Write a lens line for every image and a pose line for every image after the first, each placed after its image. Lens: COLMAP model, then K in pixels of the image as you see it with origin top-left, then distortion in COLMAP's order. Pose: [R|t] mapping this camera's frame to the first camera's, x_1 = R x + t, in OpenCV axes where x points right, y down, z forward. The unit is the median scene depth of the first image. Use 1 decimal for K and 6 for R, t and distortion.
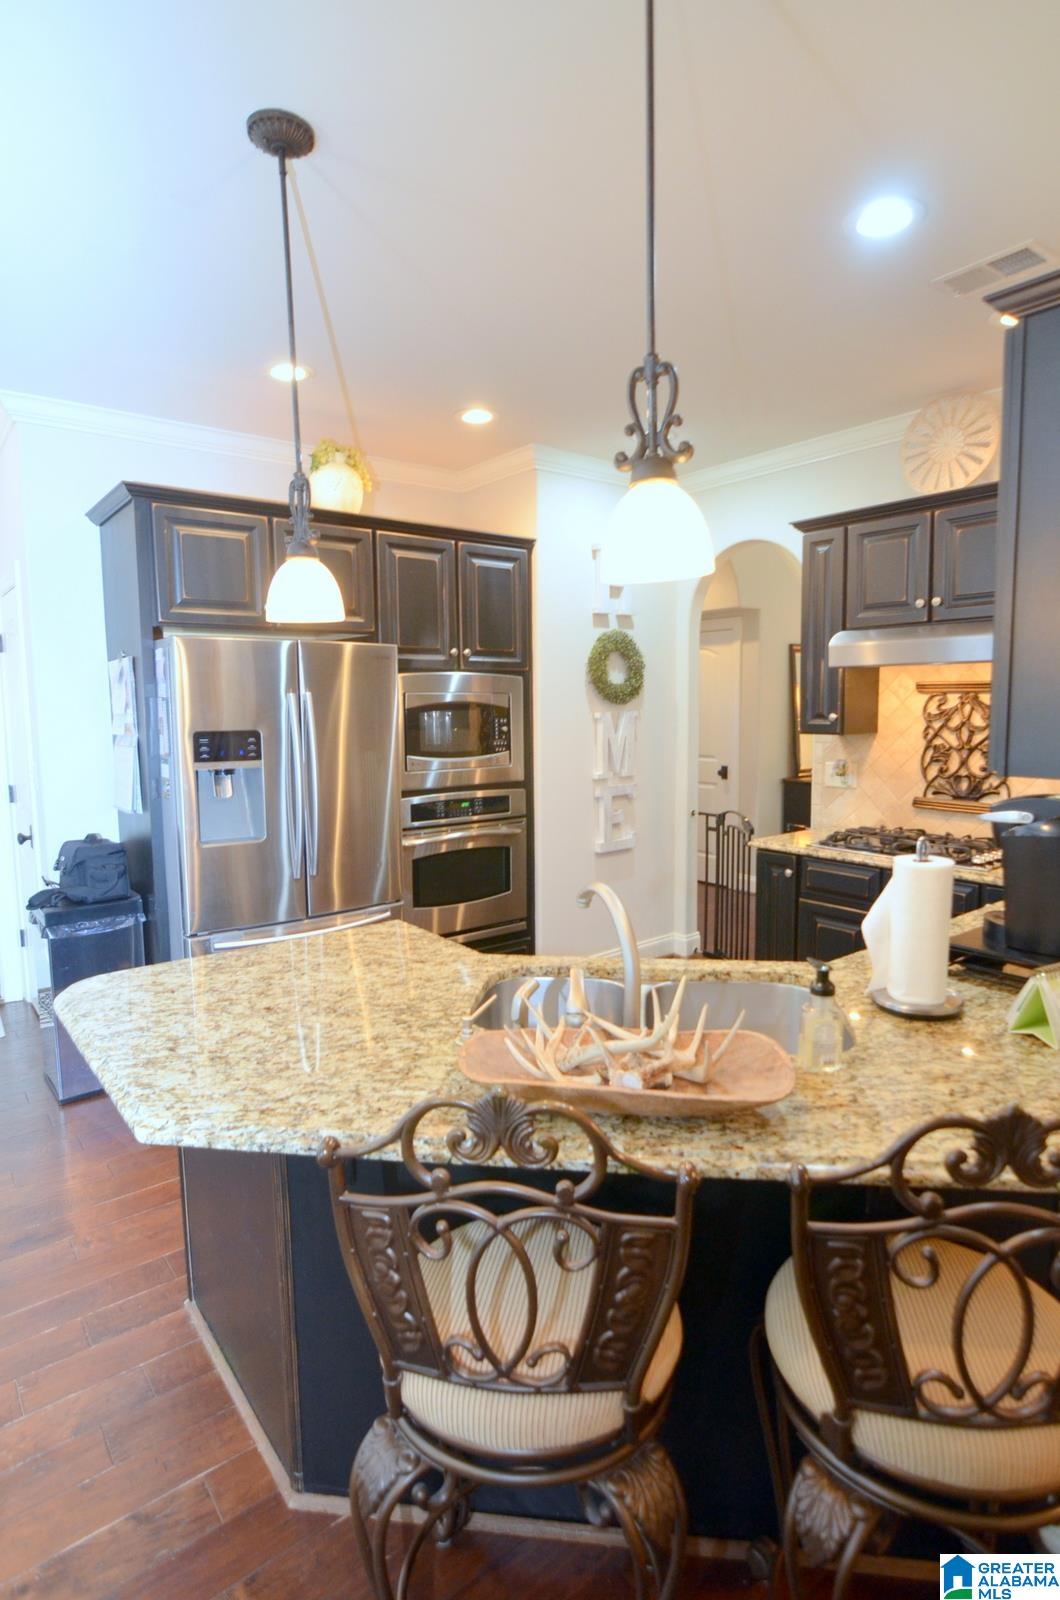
lens RADIAL K [[843.4, 0, 528.5], [0, 843.4, 791.0], [0, 0, 1]] dist [-0.013433, -0.005435]
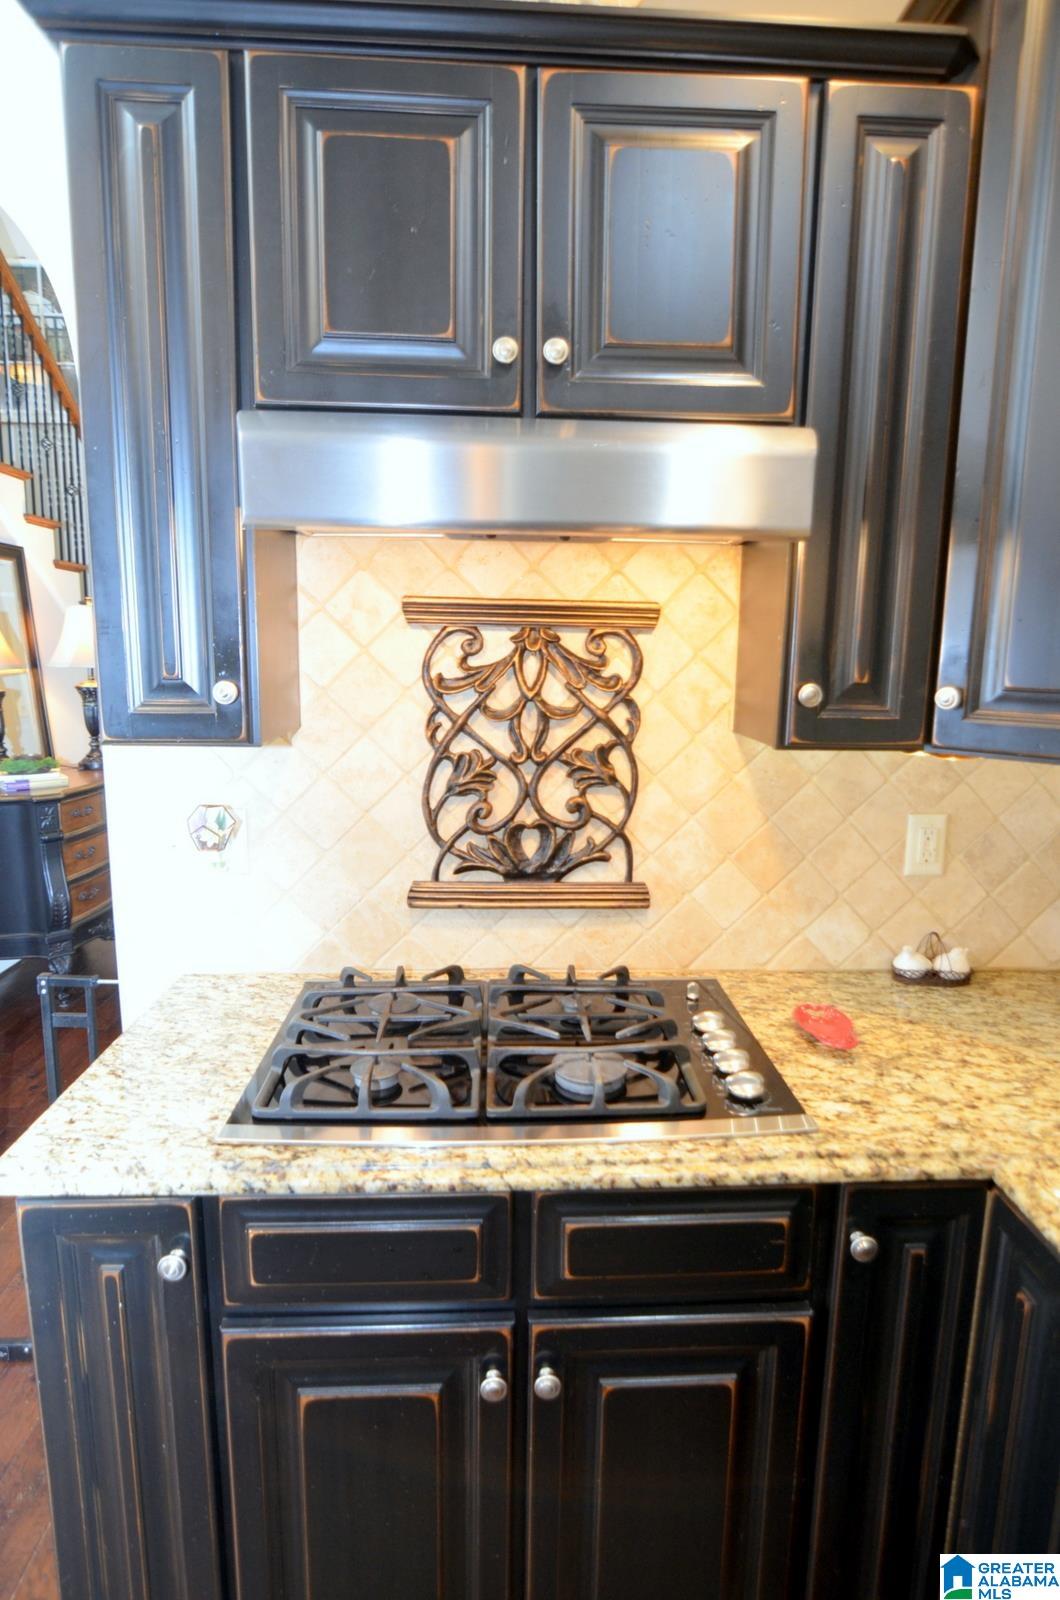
lens RADIAL K [[843.4, 0, 507.3], [0, 843.4, 768.9], [0, 0, 1]] dist [-0.013433, -0.005435]
pose [[0.578635, -0.098214, 0.809651, 0.167472], [0.067301, 0.995087, 0.072610, -0.076608], [-0.812805, 0.012476, 0.582402, 0.750886]]
